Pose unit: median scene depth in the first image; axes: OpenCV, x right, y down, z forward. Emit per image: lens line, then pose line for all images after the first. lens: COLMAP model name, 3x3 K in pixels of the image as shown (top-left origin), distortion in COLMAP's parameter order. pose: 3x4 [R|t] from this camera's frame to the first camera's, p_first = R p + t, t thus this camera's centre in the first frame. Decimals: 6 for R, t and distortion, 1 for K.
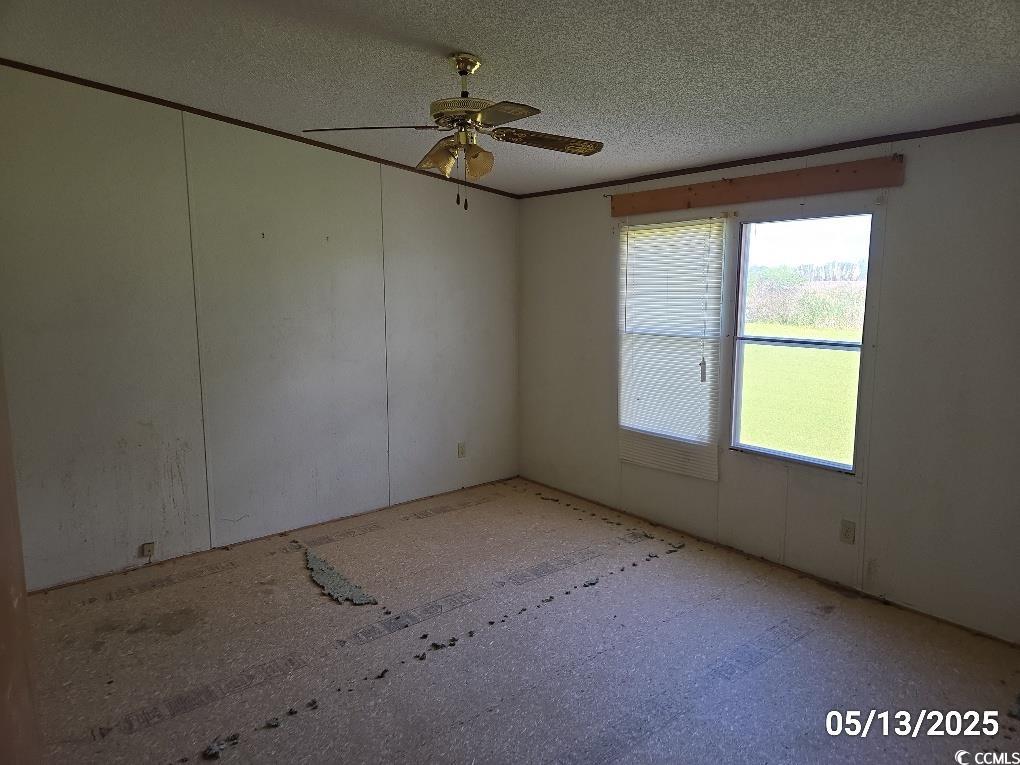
lens RADIAL K [[661.1, 0, 501.3], [0, 661.1, 384.9], [0, 0, 1]] dist [0.075781, -0.059511]
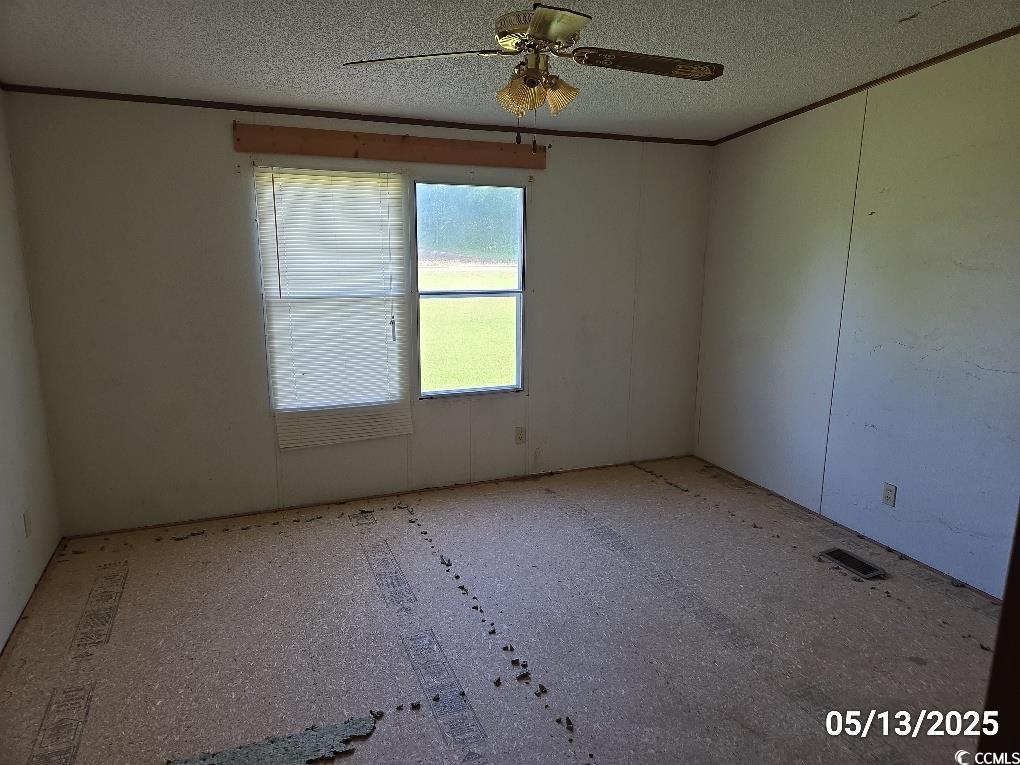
lens RADIAL K [[661.1, 0, 501.3], [0, 661.1, 384.9], [0, 0, 1]] dist [0.075781, -0.059511]
pose [[0.308394, -0.187813, 0.932534, -0.595241], [0.135957, 0.978954, 0.152200, -0.068579], [-0.941493, 0.079847, 0.327438, 0.531936]]
